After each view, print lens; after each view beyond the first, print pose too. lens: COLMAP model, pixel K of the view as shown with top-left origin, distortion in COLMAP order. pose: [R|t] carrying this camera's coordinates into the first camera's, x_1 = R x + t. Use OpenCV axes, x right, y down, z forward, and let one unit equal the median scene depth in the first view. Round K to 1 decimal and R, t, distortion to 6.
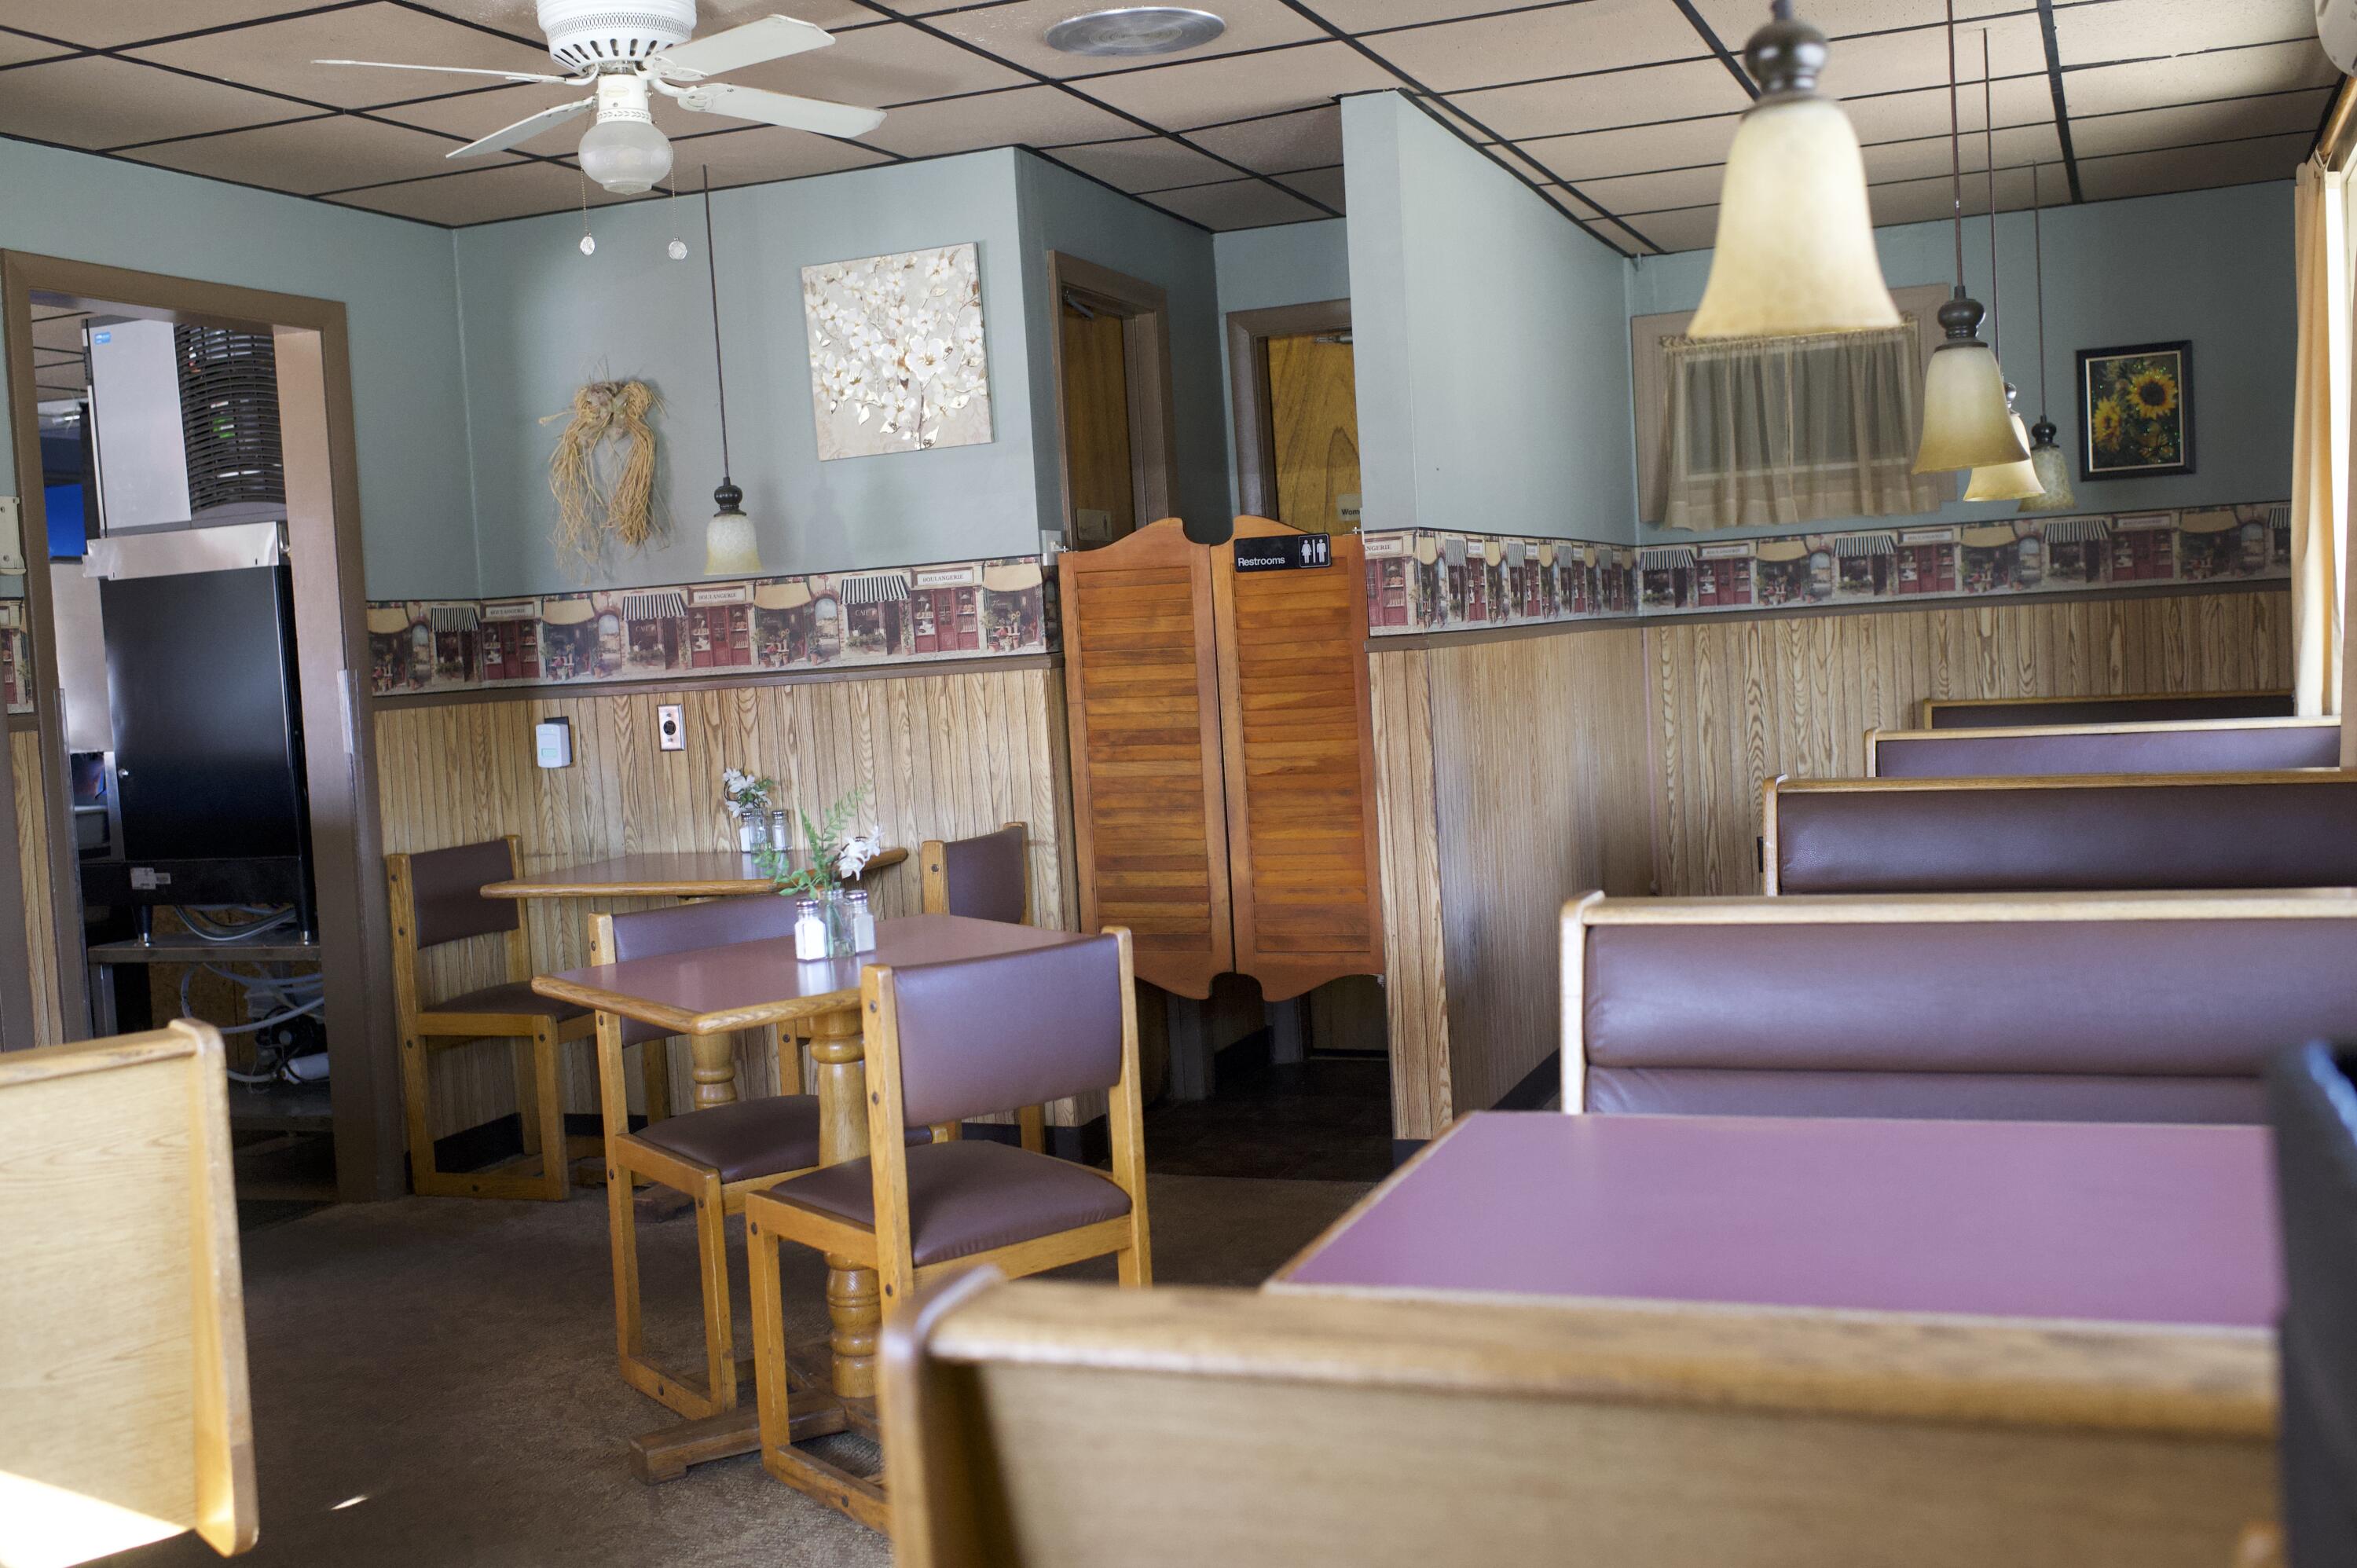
lens RADIAL K [[2343.8, 0, 1182.7], [0, 2343.8, 778.5], [0, 0, 1]] dist [0.006451, 0.000000]
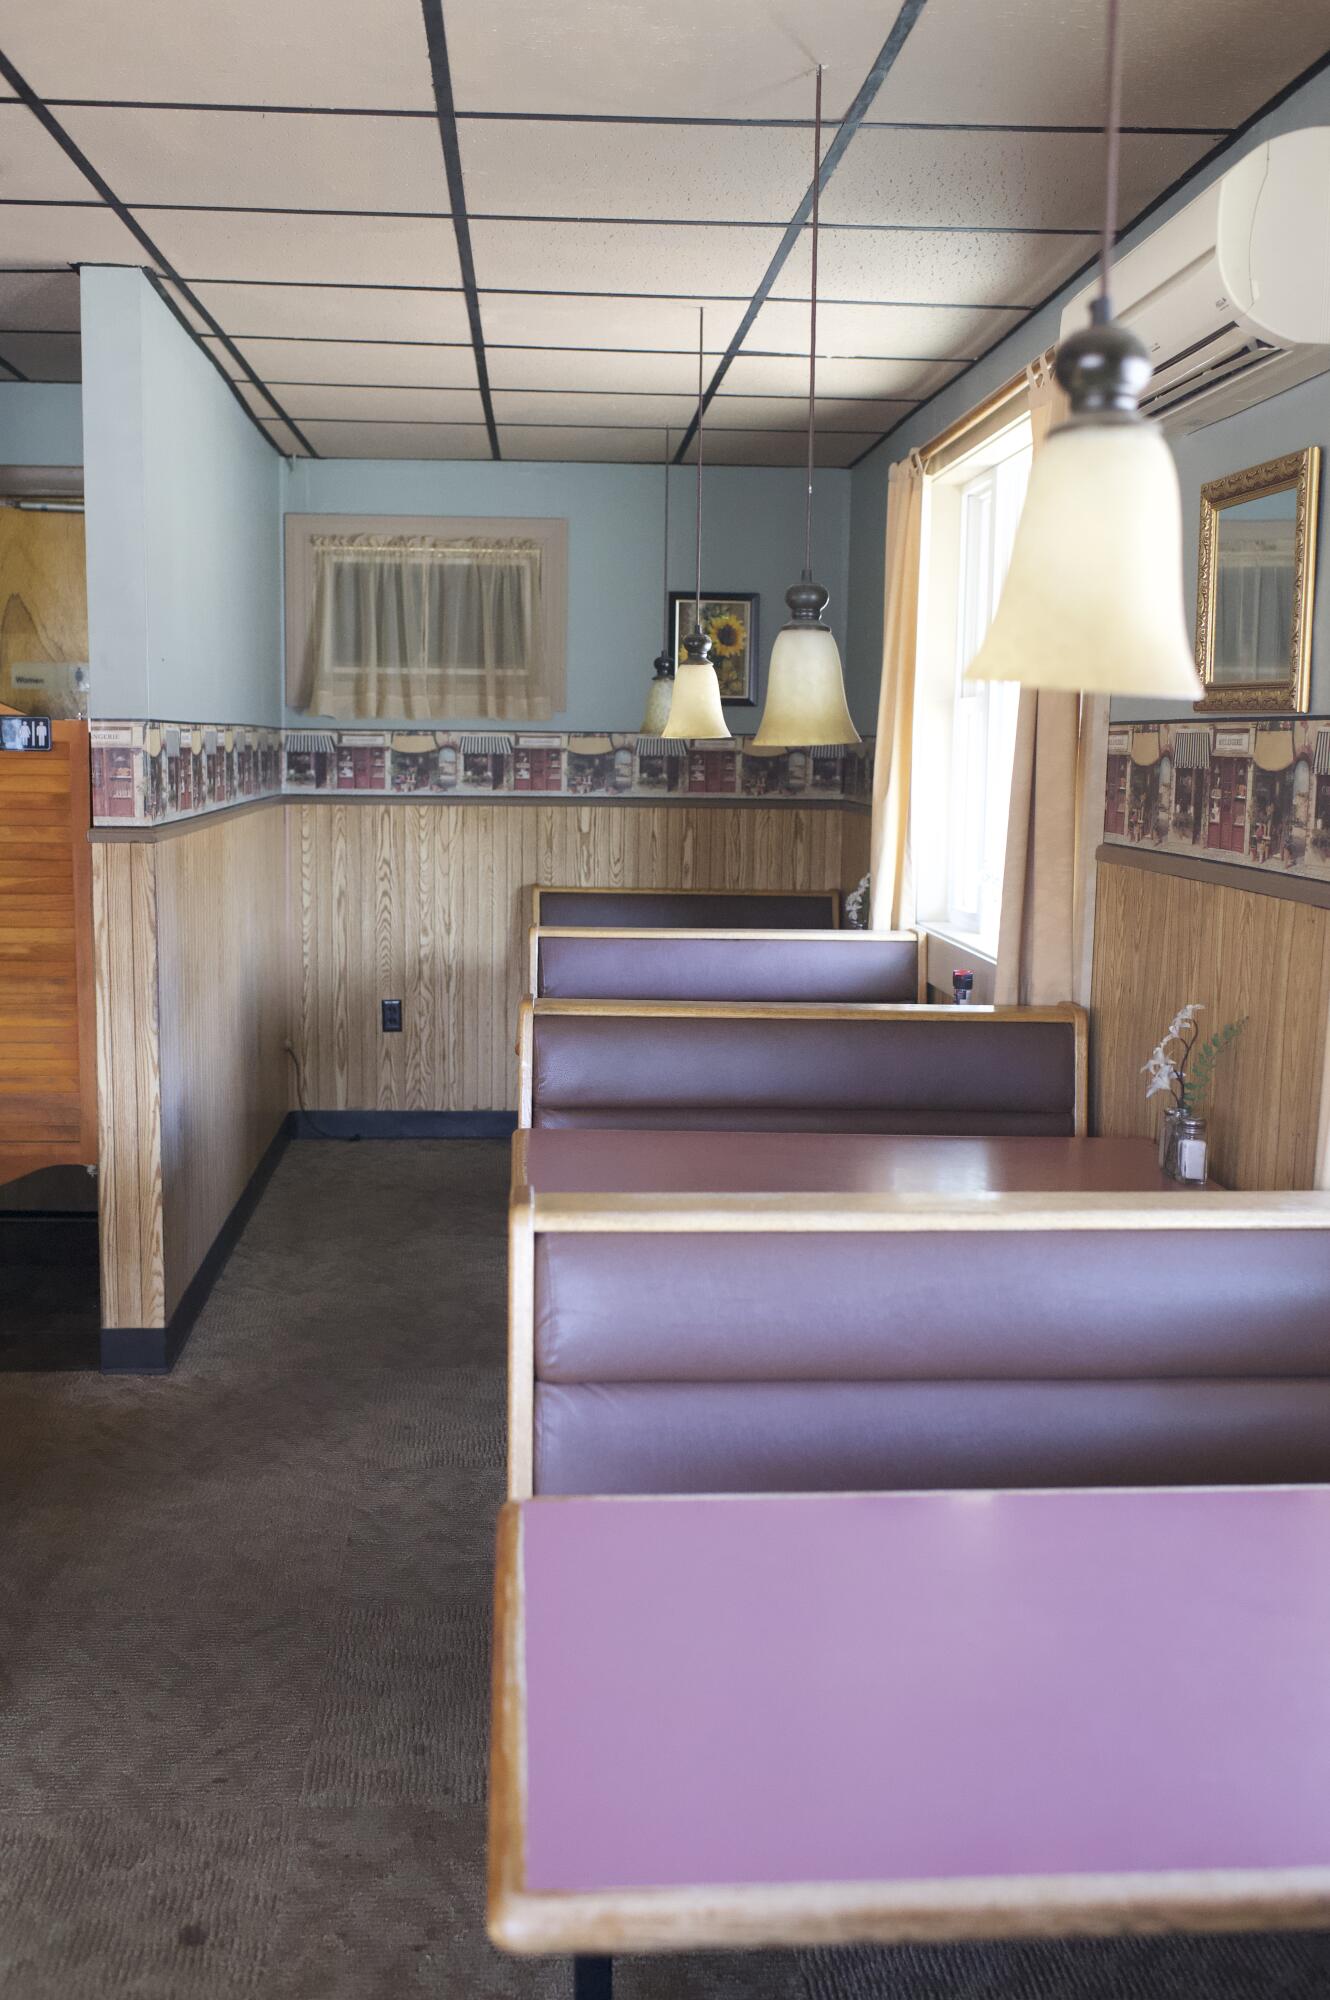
lens RADIAL K [[1988.9, 0, 649.2], [0, 1988.9, 1002.3], [0, 0, 1]] dist [0.006451, 0.000000]
pose [[0.900908, 0.014174, 0.433778, -0.068416], [-0.039590, 0.997984, 0.049613, -0.035880], [-0.432200, -0.061870, 0.899653, 0.135631]]
